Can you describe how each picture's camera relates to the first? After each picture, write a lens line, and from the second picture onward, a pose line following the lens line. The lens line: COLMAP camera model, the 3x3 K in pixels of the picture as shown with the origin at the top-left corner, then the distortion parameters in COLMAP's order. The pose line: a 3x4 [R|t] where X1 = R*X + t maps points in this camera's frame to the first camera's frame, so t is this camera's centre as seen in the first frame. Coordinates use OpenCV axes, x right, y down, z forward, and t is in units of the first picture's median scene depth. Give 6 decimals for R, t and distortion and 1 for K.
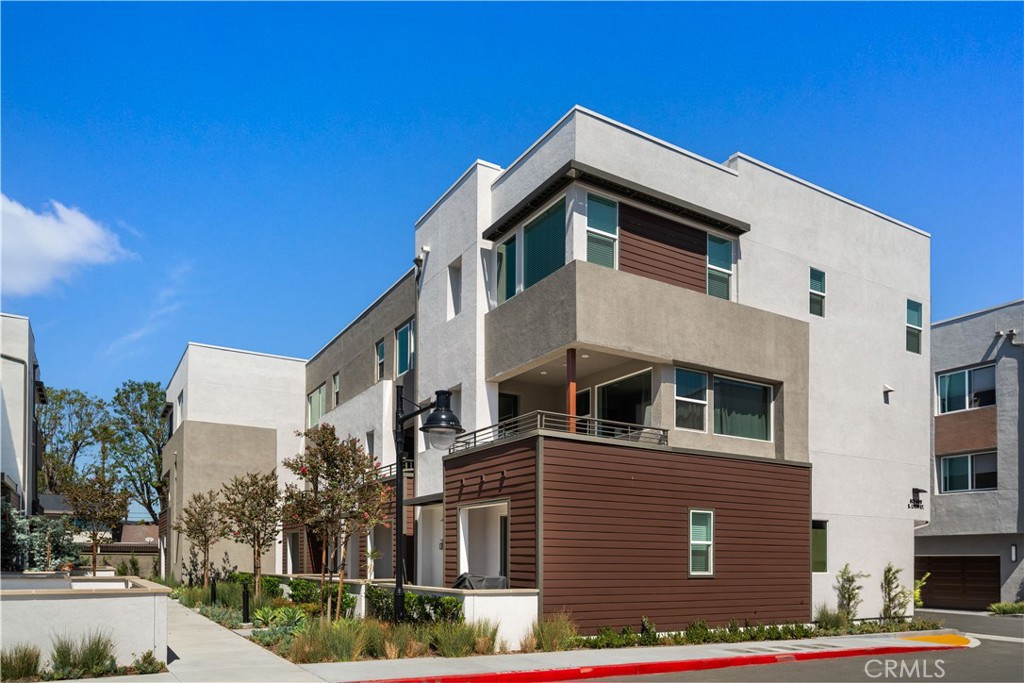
lens RADIAL K [[689.3, 0, 512.0], [0, 689.3, 341.5], [0, 0, 1]] dist [-0.000763, -0.000447]
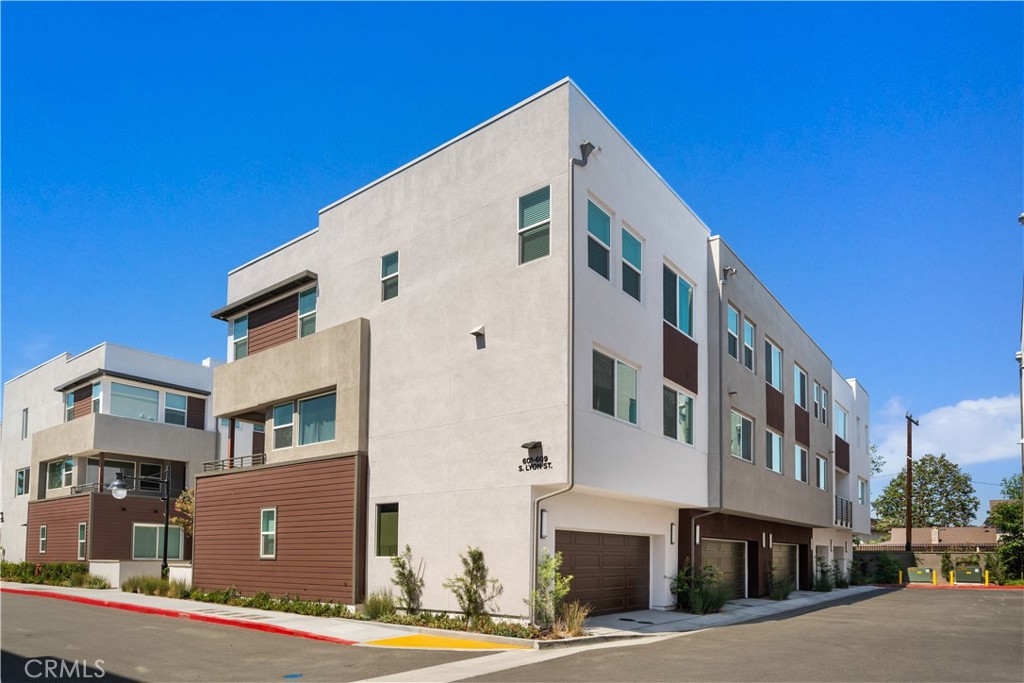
lens RADIAL K [[594.8, 0, 512.0], [0, 594.8, 341.5], [0, 0, 1]] dist [-0.000490, -0.000020]
pose [[0.363172, -0.323798, -0.873648, 1.456613], [0.279874, 0.932279, -0.229186, 0.315110], [0.888694, -0.161277, 0.429200, 0.906698]]
